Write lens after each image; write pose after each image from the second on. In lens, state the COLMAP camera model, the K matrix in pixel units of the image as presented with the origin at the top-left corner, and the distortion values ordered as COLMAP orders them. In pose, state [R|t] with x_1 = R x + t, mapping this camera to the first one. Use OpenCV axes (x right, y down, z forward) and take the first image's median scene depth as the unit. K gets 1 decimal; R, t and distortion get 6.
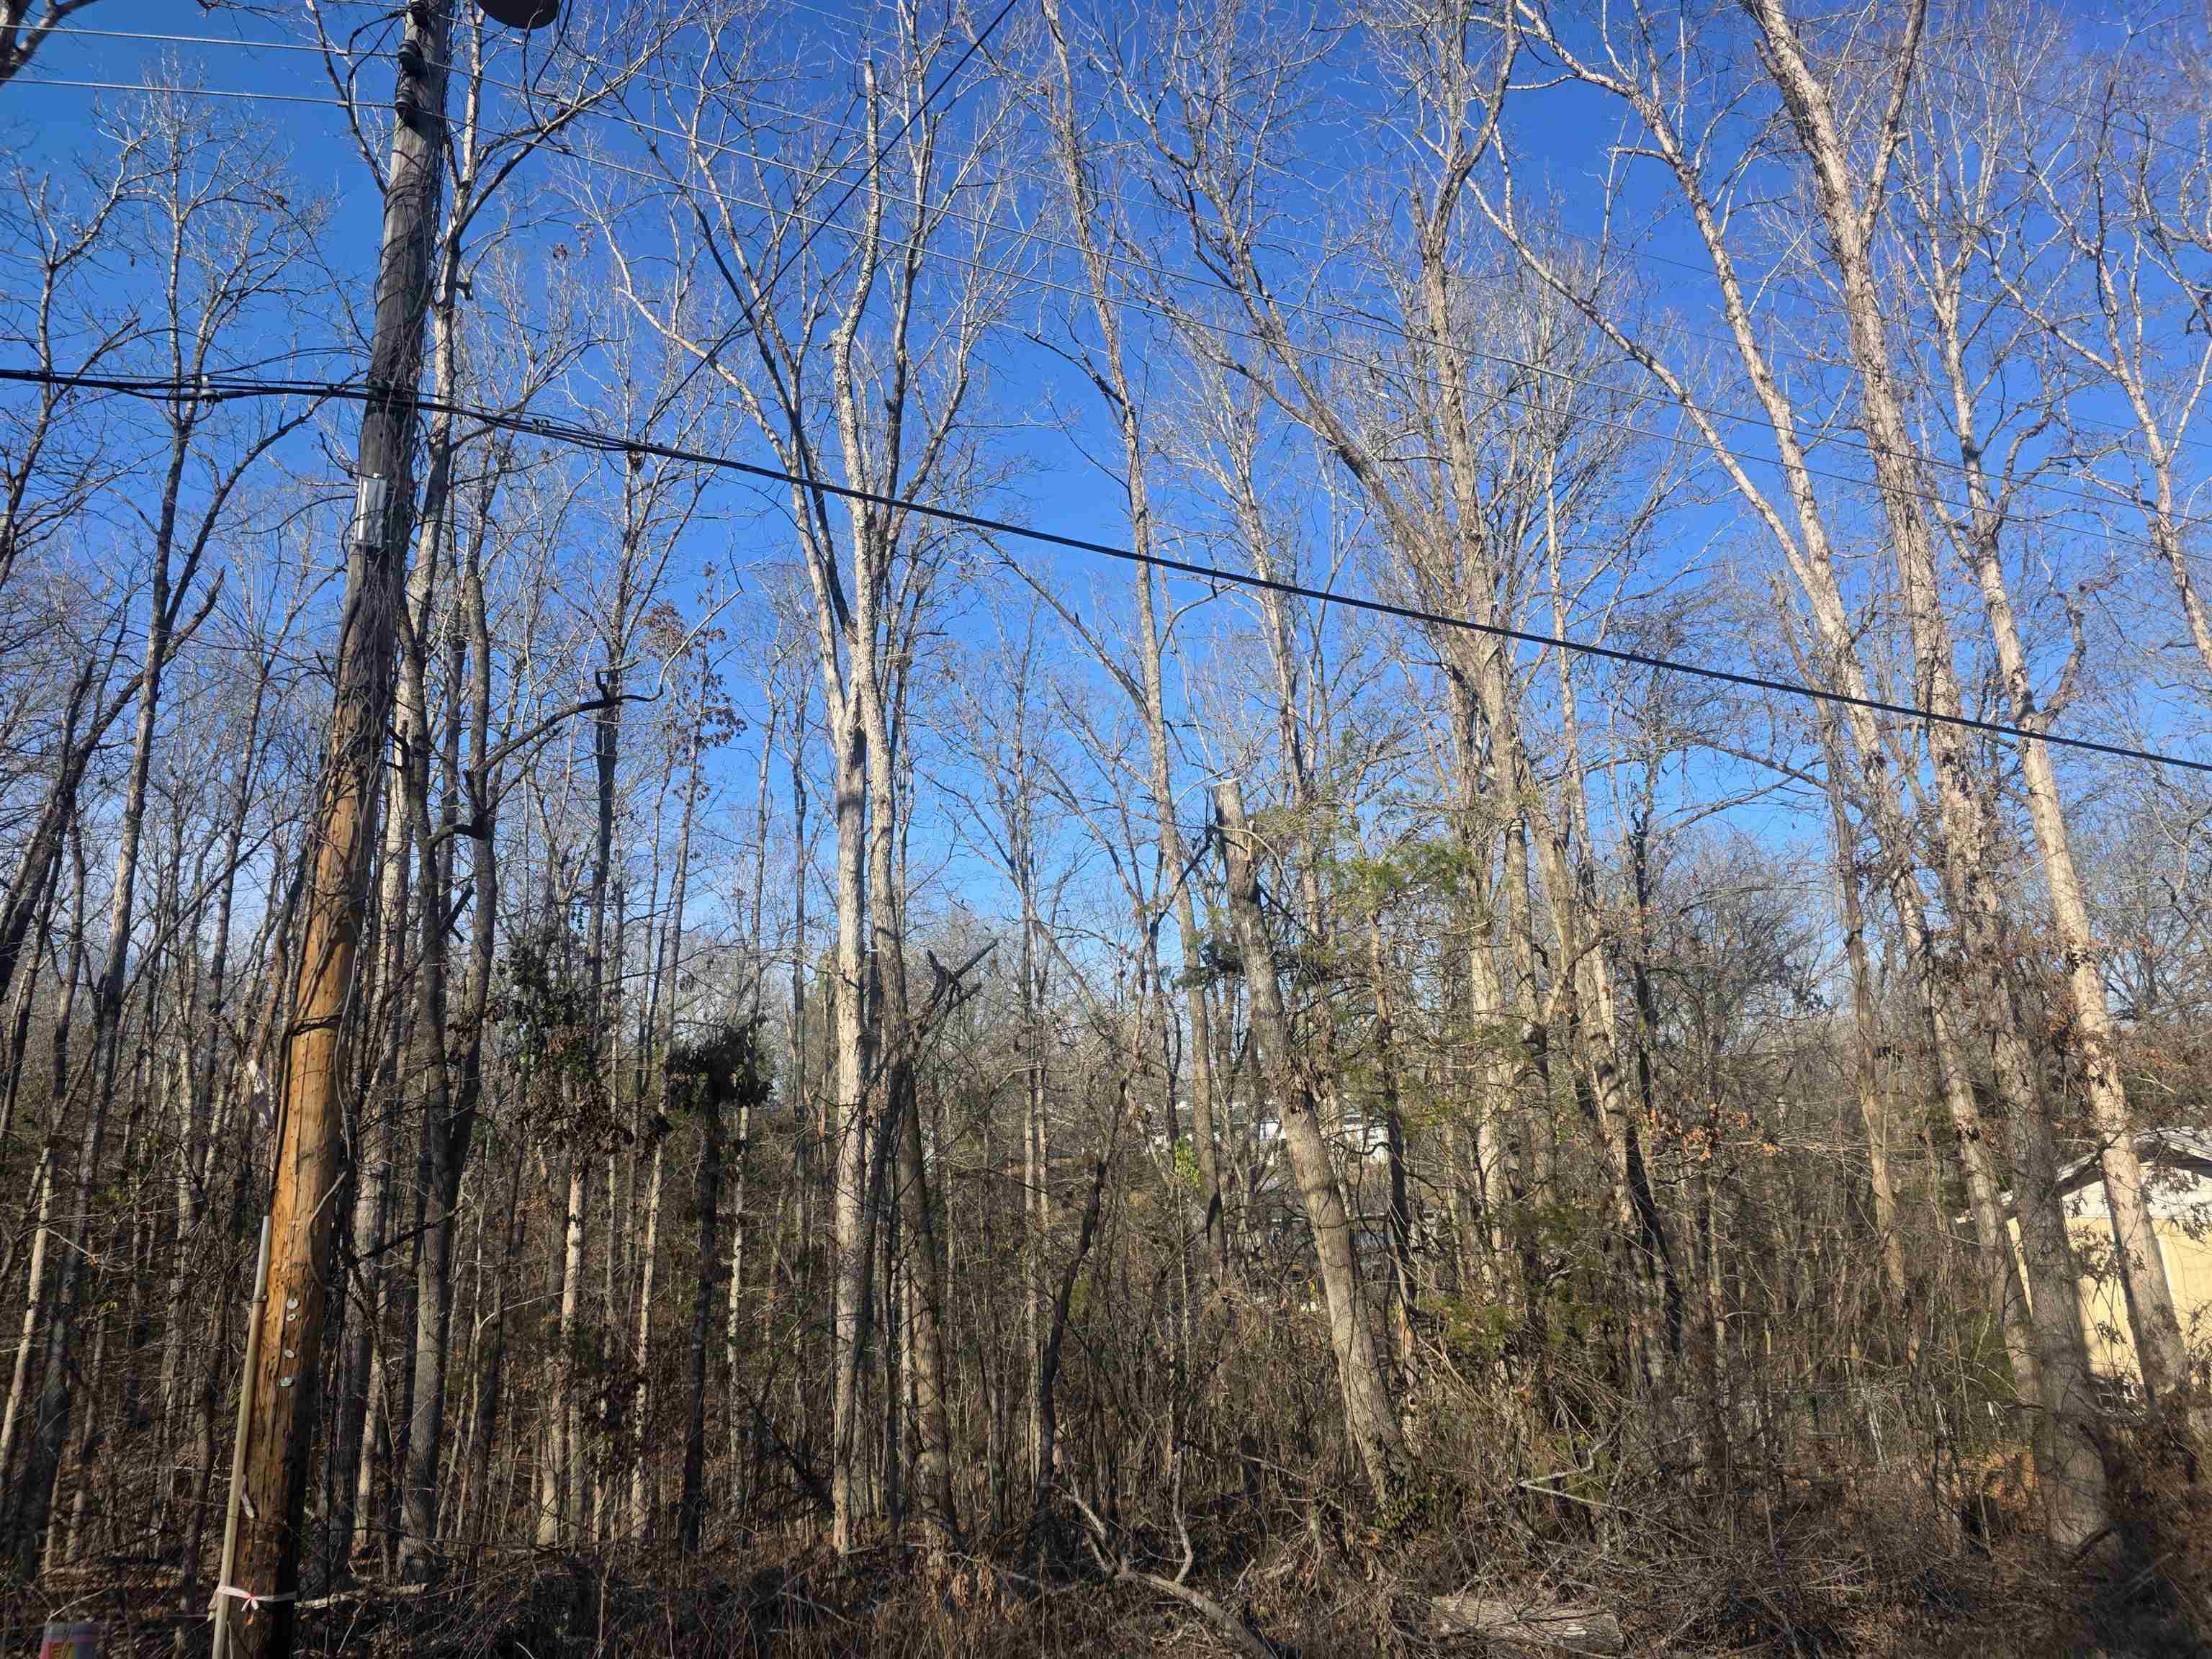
lens RADIAL K [[1414.8, 0, 1090.9], [0, 1414.8, 793.2], [0, 0, 1]] dist [0.077482, -0.068177]
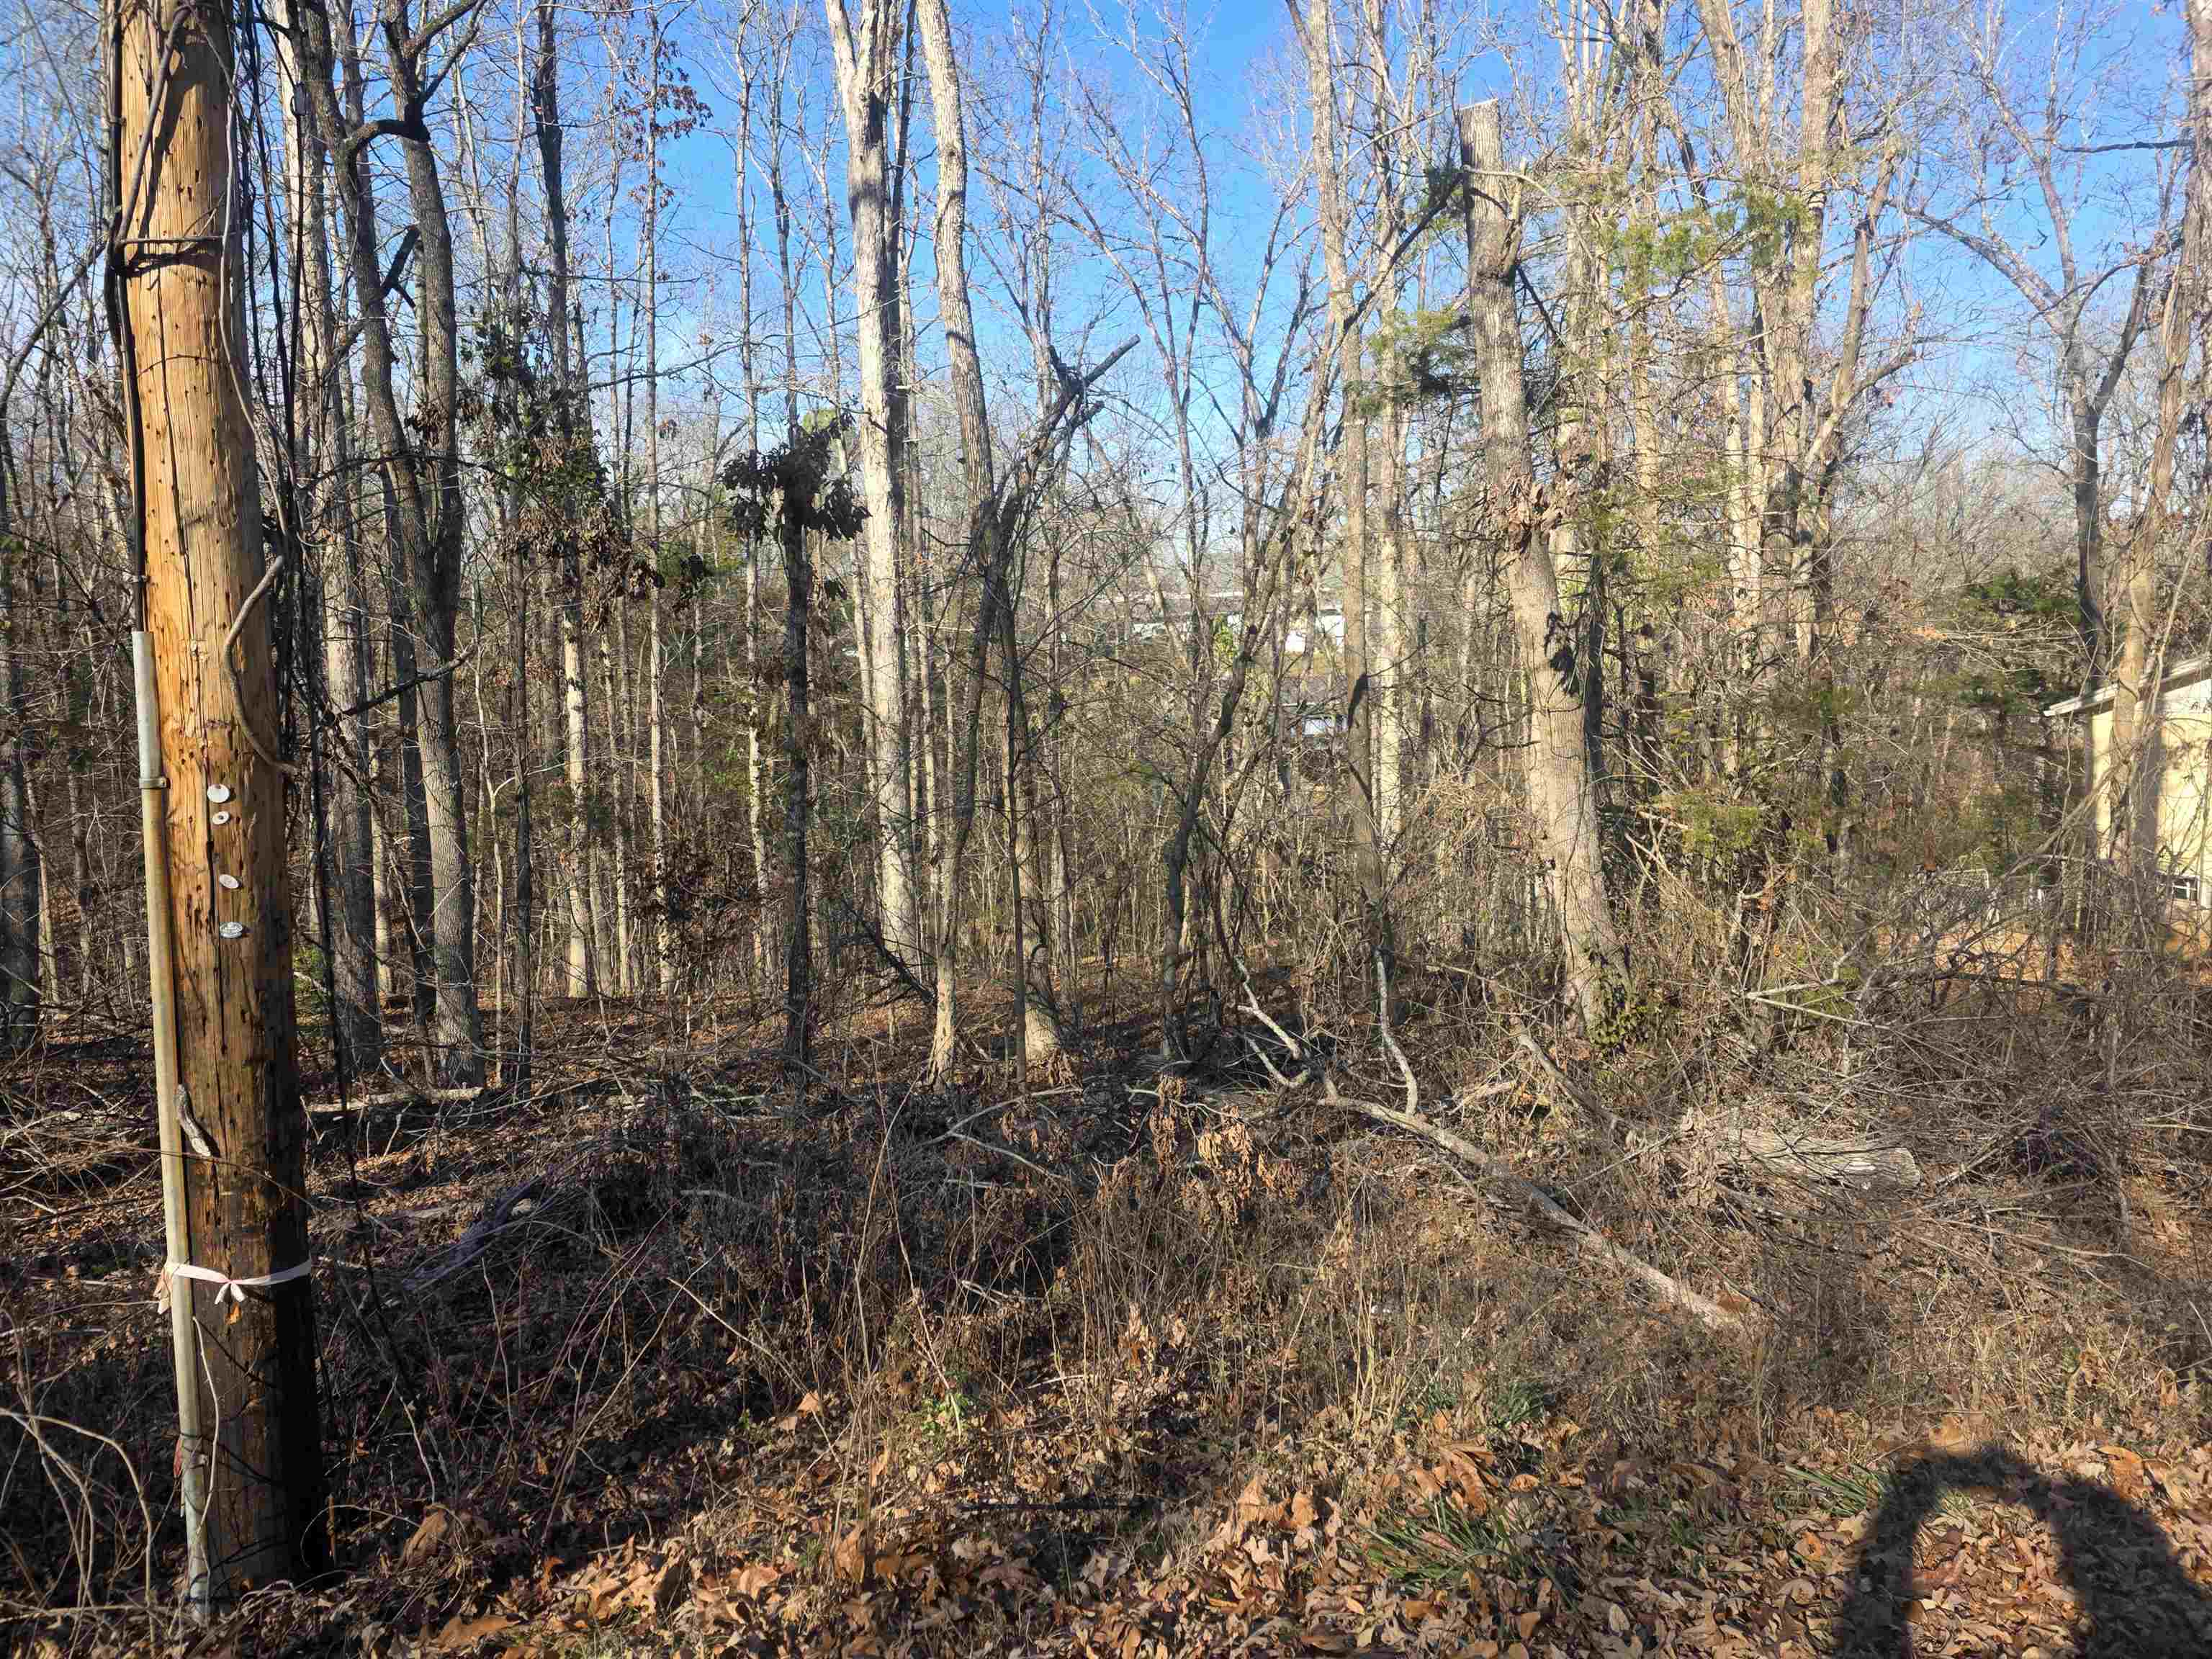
lens RADIAL K [[1440.9, 0, 1104.2], [0, 1440.9, 783.1], [0, 0, 1]] dist [0.062341, -0.061106]
pose [[0.999258, 0.020461, 0.032619, -0.116127], [-0.030343, 0.939965, 0.339920, 0.074526], [-0.023706, -0.340657, 0.939889, 0.230950]]
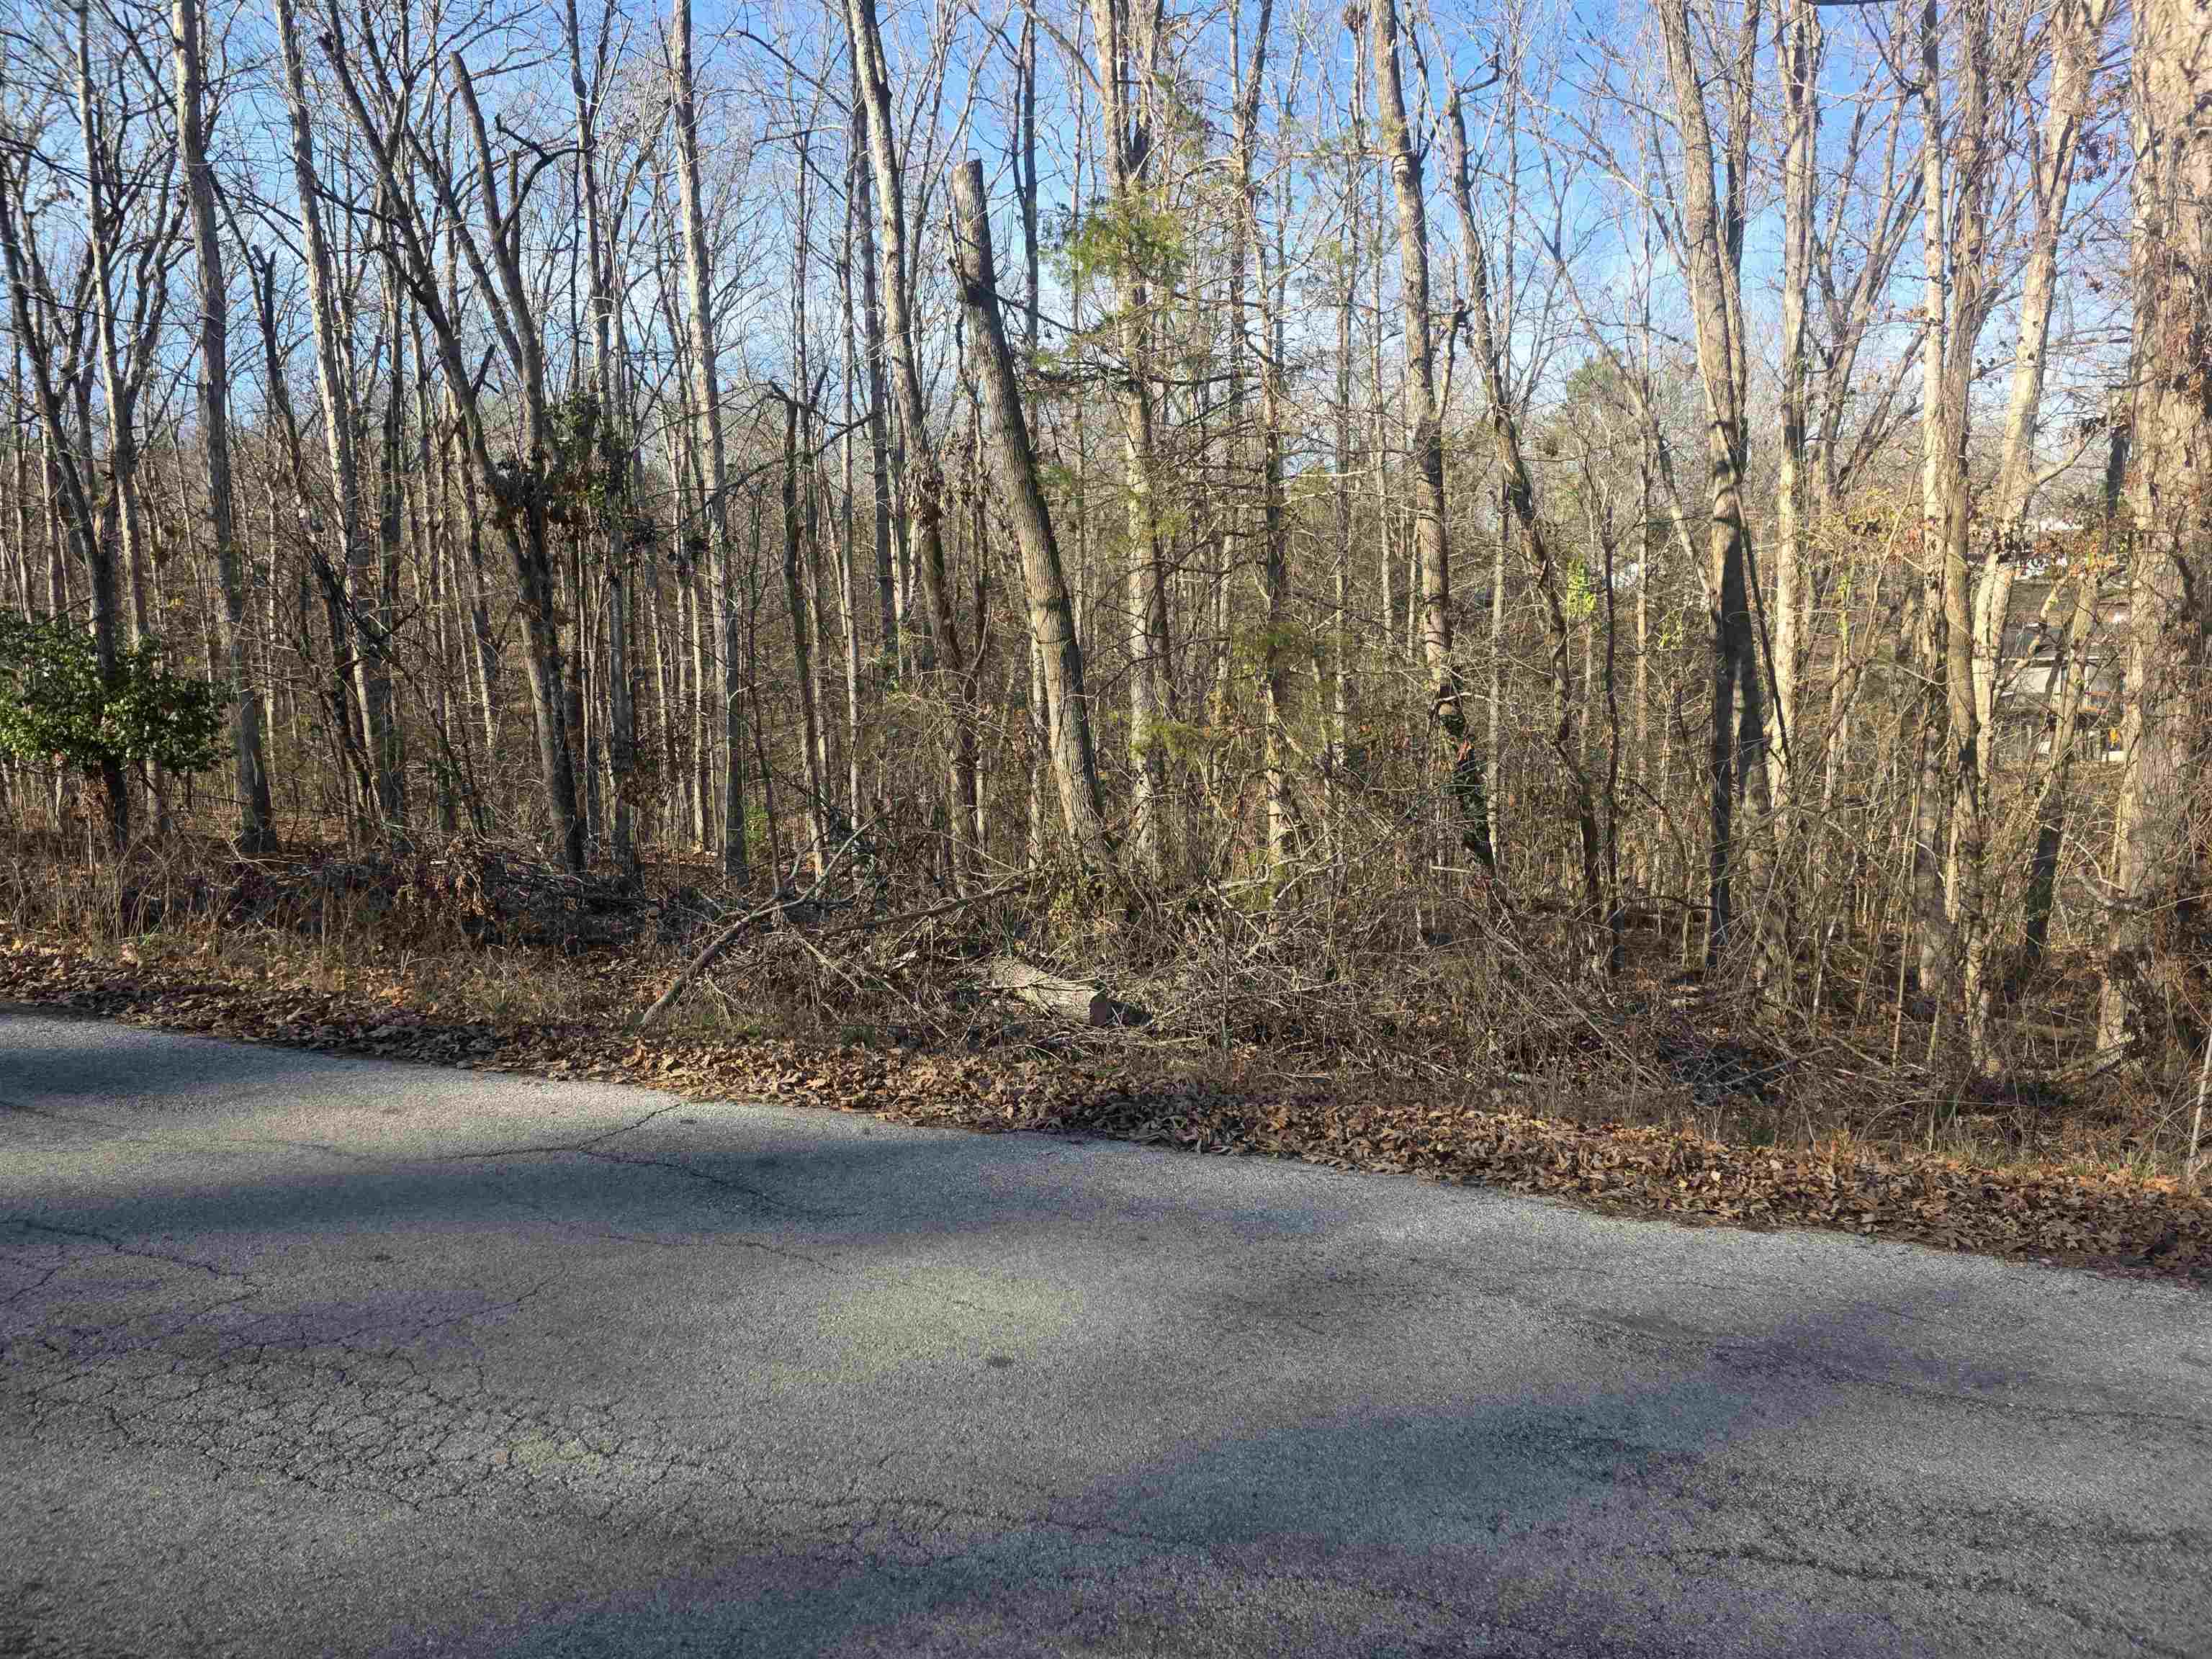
lens RADIAL K [[1451.6, 0, 1121.0], [0, 1451.6, 792.0], [0, 0, 1]] dist [0.070947, -0.058316]
pose [[0.853184, 0.077342, -0.515844, 0.752048], [0.124137, 0.930425, 0.344819, 0.057925], [0.506623, -0.358229, 0.784223, 0.191227]]
